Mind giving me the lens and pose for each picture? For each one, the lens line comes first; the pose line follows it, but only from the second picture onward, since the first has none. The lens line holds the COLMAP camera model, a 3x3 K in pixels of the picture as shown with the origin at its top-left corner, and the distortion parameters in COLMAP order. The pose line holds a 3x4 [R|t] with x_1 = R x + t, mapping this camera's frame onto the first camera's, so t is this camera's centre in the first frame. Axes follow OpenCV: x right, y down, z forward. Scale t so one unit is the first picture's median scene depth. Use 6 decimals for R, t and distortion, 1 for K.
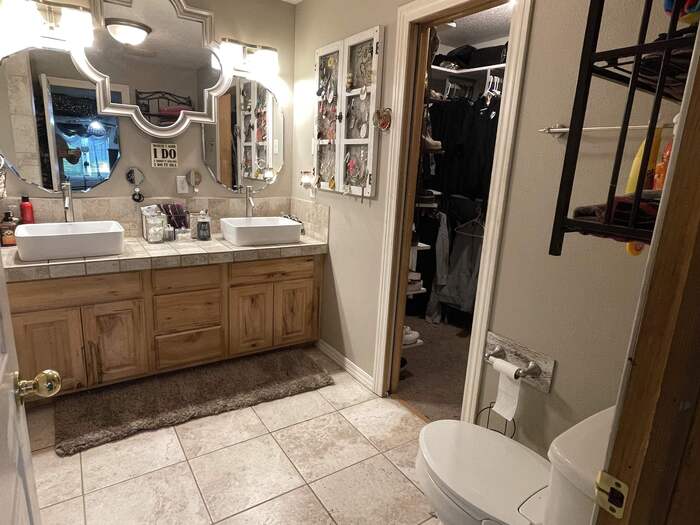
lens RADIAL K [[425.7, 0, 351.6], [0, 425.7, 259.9], [0, 0, 1]] dist [-0.001972, 0.000614]
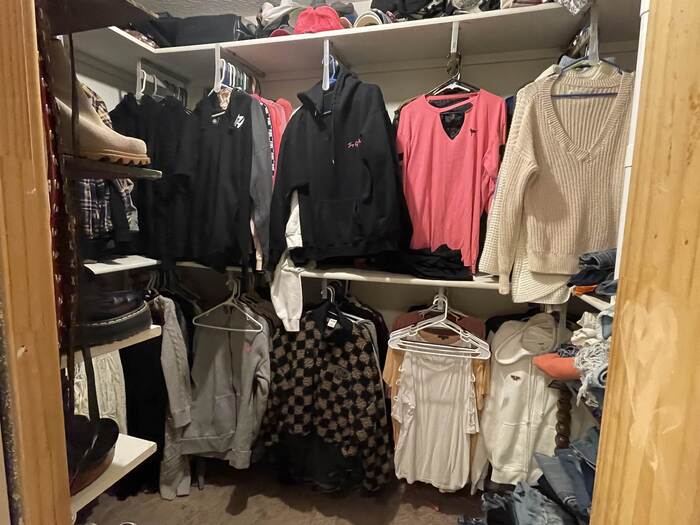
lens RADIAL K [[365.5, 0, 352.5], [0, 365.5, 260.4], [0, 0, 1]] dist [-0.003871, -0.000380]
pose [[0.753218, -0.113471, 0.647910, 0.097146], [0.165998, 0.985917, -0.020311, -0.110537], [-0.636480, 0.122851, 0.761446, 0.490281]]
